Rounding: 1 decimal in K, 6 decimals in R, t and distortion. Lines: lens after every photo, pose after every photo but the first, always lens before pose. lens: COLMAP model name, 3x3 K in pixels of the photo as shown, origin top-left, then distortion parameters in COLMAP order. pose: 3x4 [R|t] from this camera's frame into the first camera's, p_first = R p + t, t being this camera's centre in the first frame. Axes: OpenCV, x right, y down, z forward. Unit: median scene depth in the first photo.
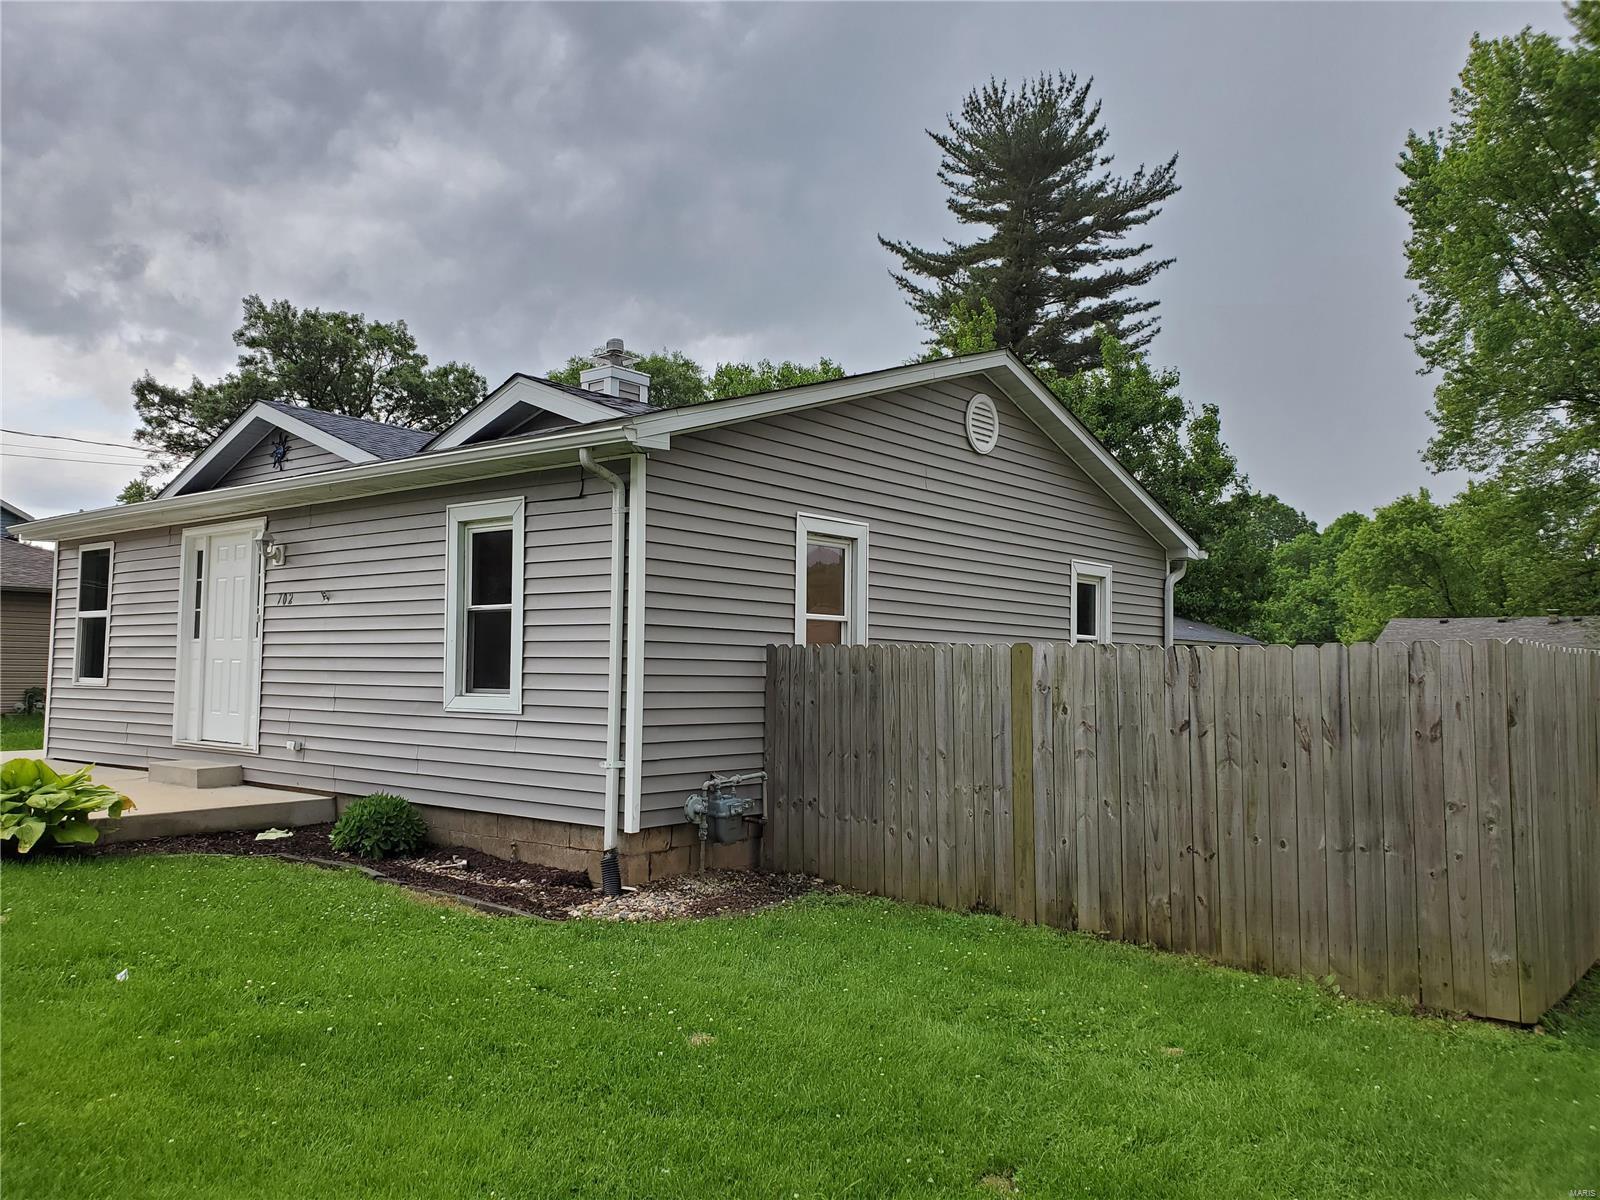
lens RADIAL K [[1258.8, 0, 788.6], [0, 1258.8, 605.5], [0, 0, 1]] dist [0.021623, -0.007189]
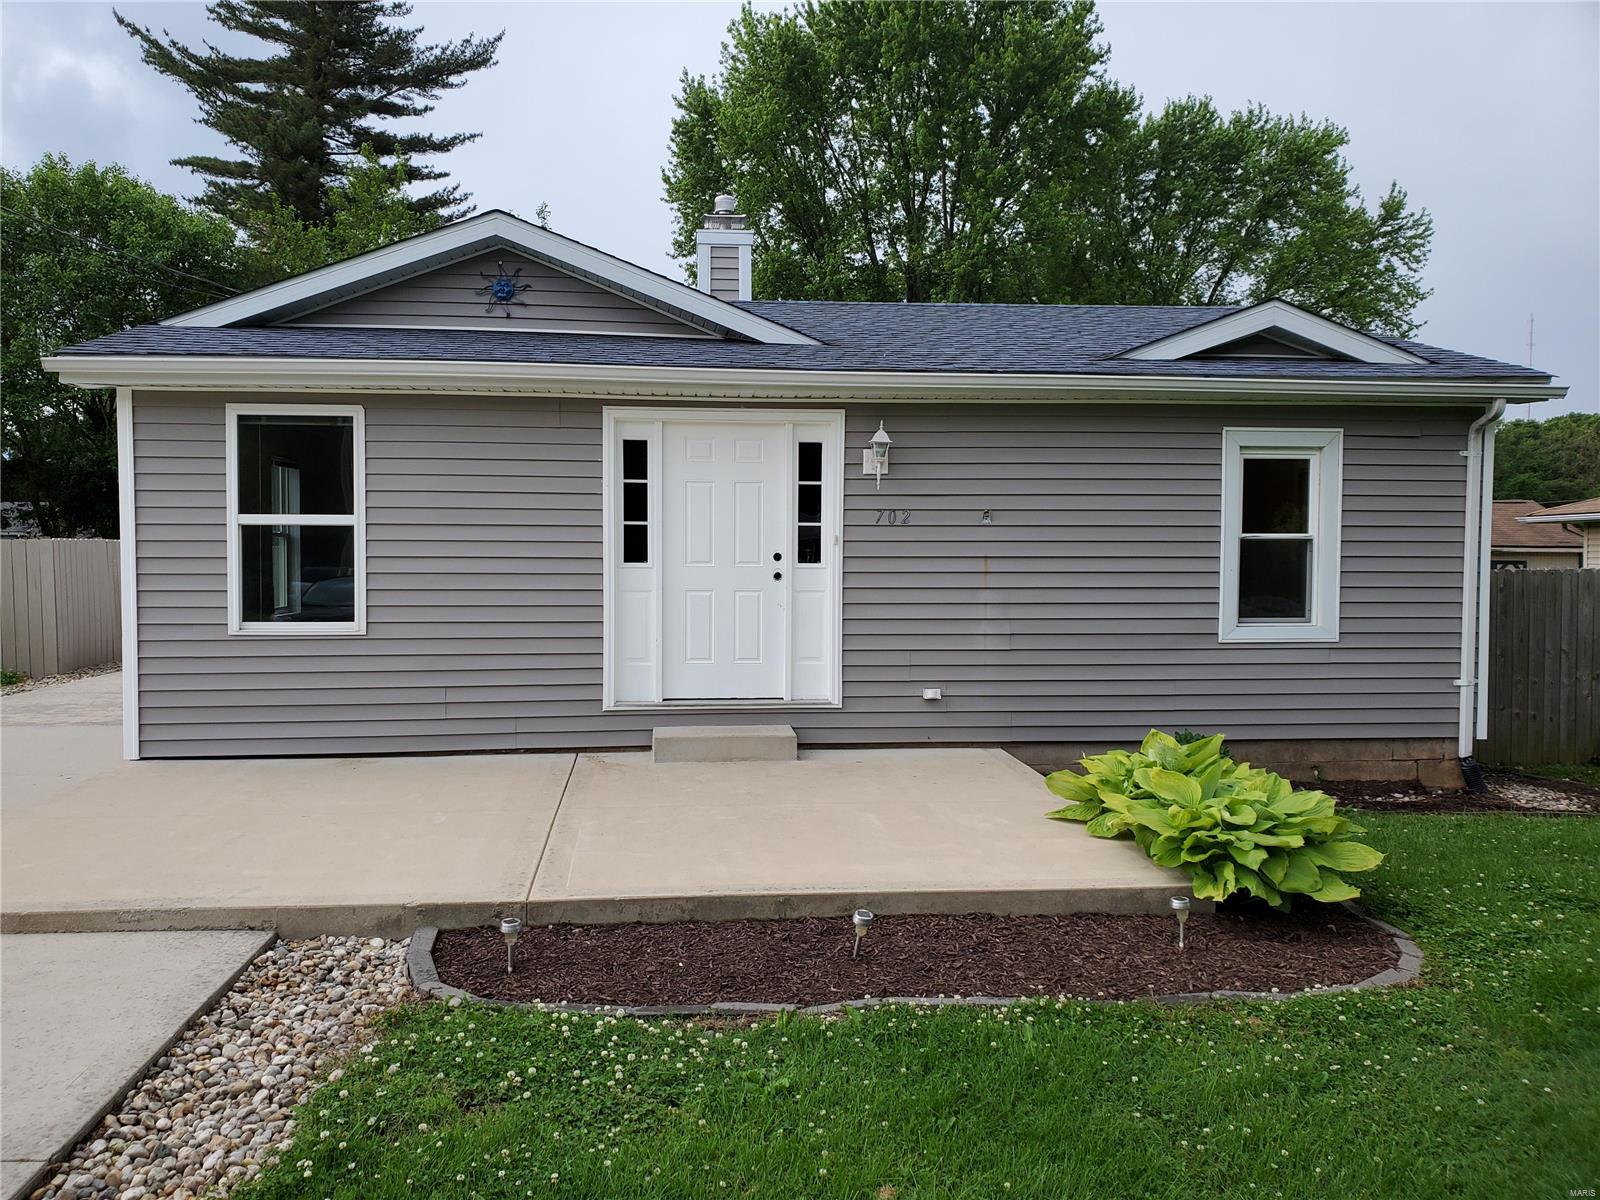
lens RADIAL K [[1258.8, 0, 794.7], [0, 1258.8, 596.9], [0, 0, 1]] dist [0.021623, -0.007189]
pose [[0.700170, -0.035352, 0.713100, -1.022918], [-0.032388, 0.996173, 0.081186, -0.016912], [-0.713241, -0.079940, 0.696345, 0.480382]]
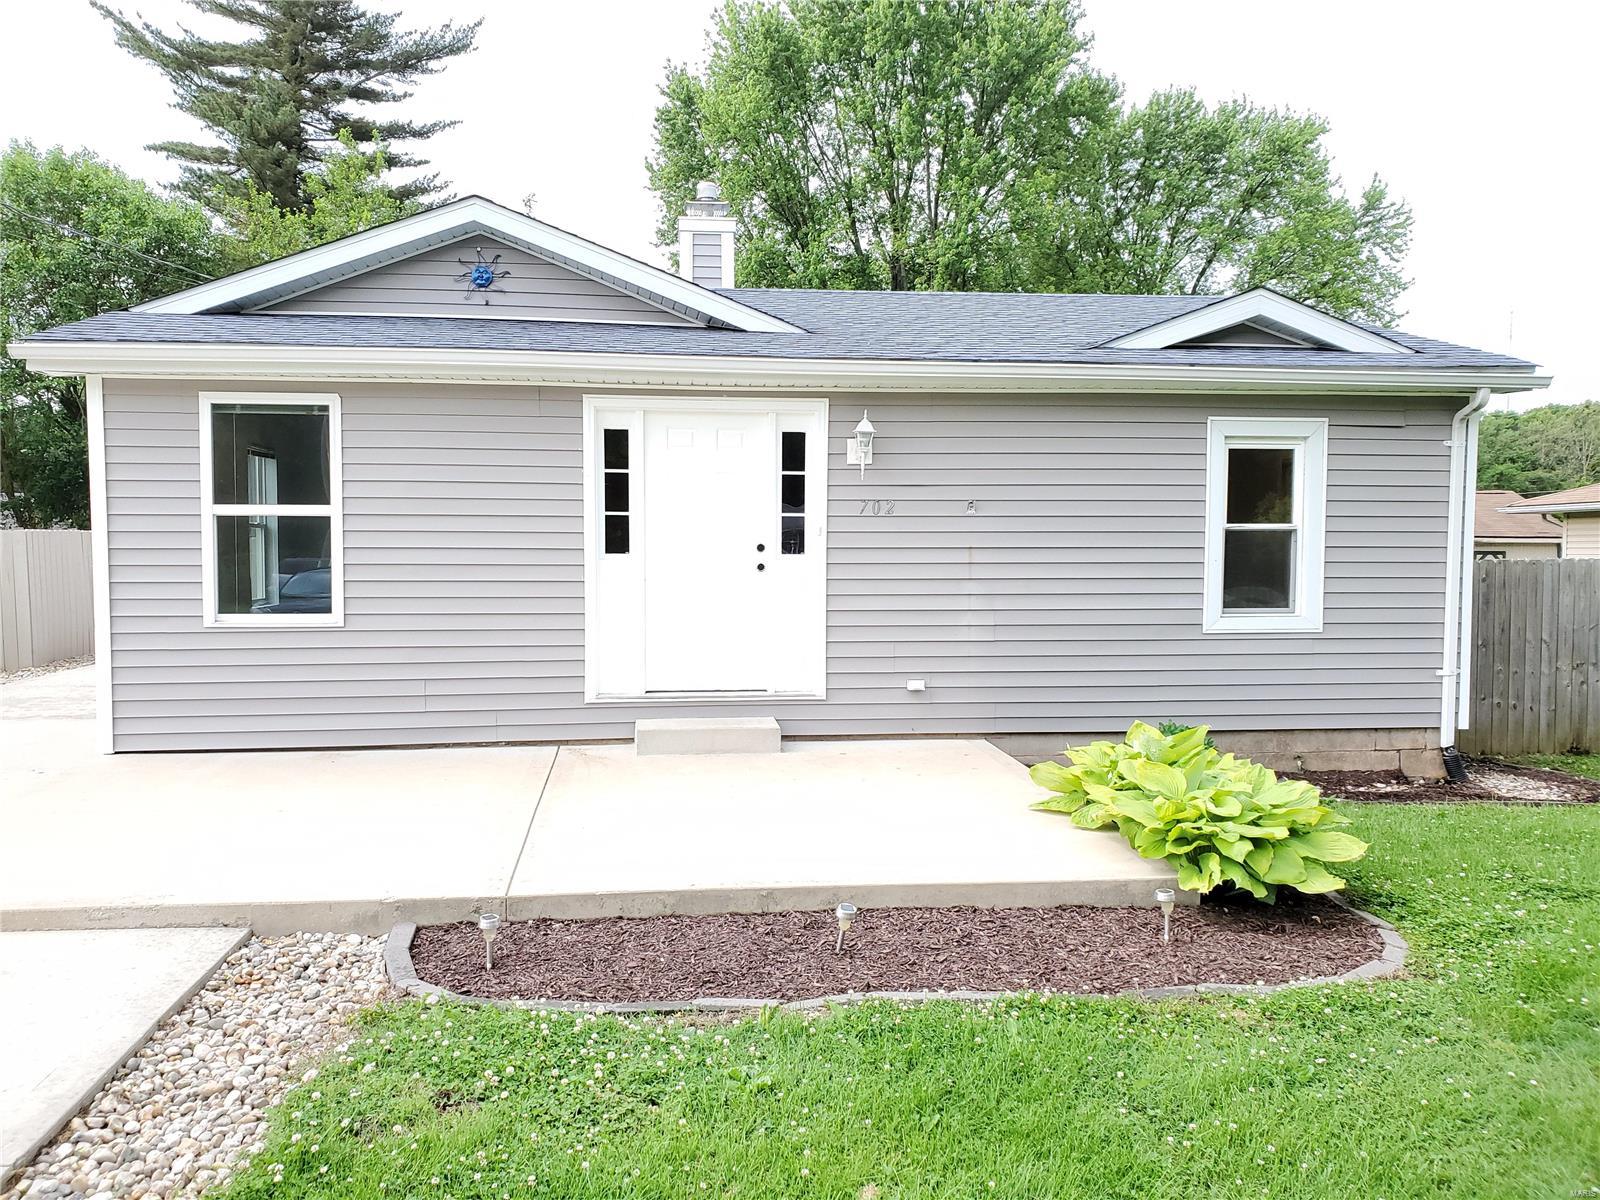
lens RADIAL K [[1258.8, 0, 797.4], [0, 1258.8, 602.3], [0, 0, 1]] dist [0.021623, -0.007189]
pose [[0.689665, -0.044591, 0.722754, -1.018045], [-0.032290, 0.995216, 0.092212, -0.016497], [-0.723408, -0.086933, 0.684926, 0.484070]]
